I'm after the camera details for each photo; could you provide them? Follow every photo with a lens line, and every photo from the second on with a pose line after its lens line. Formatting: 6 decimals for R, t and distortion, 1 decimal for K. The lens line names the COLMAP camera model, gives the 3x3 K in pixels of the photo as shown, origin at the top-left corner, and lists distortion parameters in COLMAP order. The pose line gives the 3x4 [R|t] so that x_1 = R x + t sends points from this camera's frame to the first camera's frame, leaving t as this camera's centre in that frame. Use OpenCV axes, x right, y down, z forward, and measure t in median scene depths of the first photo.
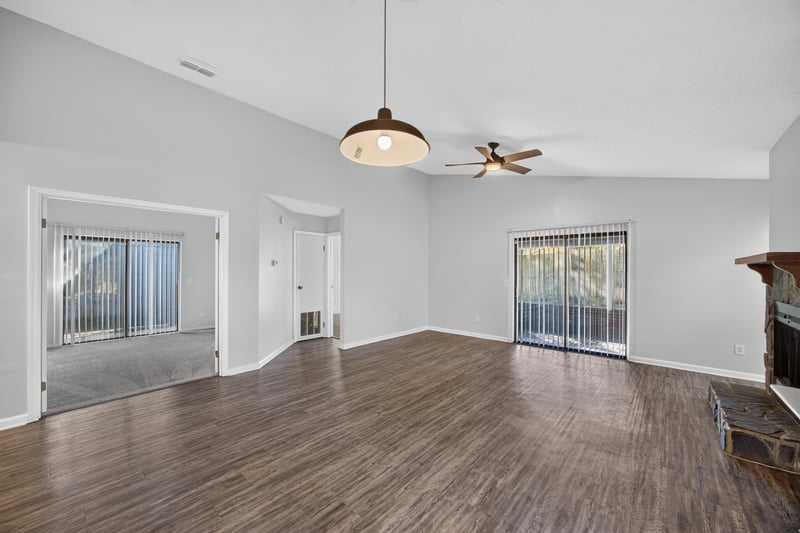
lens RADIAL K [[308.0, 0, 399.0], [0, 308.0, 270.9], [0, 0, 1]] dist [-0.016932, 0.000841]
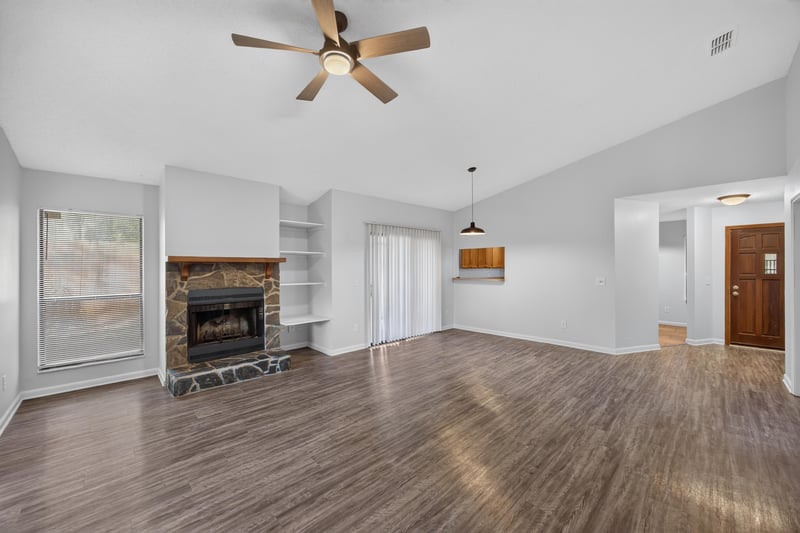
lens RADIAL K [[308.0, 0, 402.0], [0, 308.0, 269.1], [0, 0, 1]] dist [-0.016932, 0.000841]
pose [[-0.996902, -0.002413, 0.078623, 0.256979], [-0.002463, 0.999997, -0.000539, 0.004338], [-0.078621, -0.000731, -0.996904, 2.426956]]
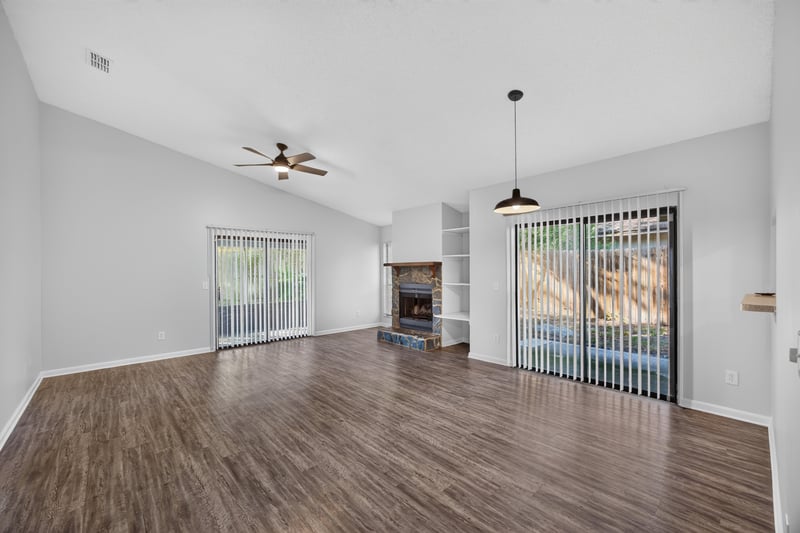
lens RADIAL K [[324.1, 0, 404.6], [0, 324.1, 269.7], [0, 0, 1]] dist [-0.006501, -0.000015]
pose [[0.101804, -0.003440, 0.994799, -1.177518], [0.004745, 0.999984, 0.002973, -0.010097], [-0.994793, 0.004417, 0.101819, 0.790134]]
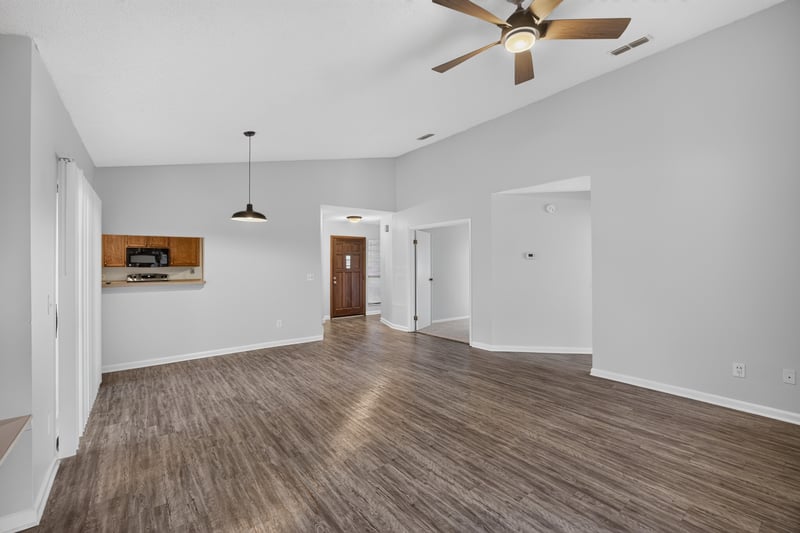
lens RADIAL K [[341.8, 0, 402.3], [0, 341.8, 265.1], [0, 0, 1]] dist [-0.015060, 0.001062]
pose [[-0.182540, 0.000025, -0.983198, 1.364629], [0.010459, 0.999943, -0.001917, 0.003785], [0.983143, -0.010633, -0.182530, 1.485254]]
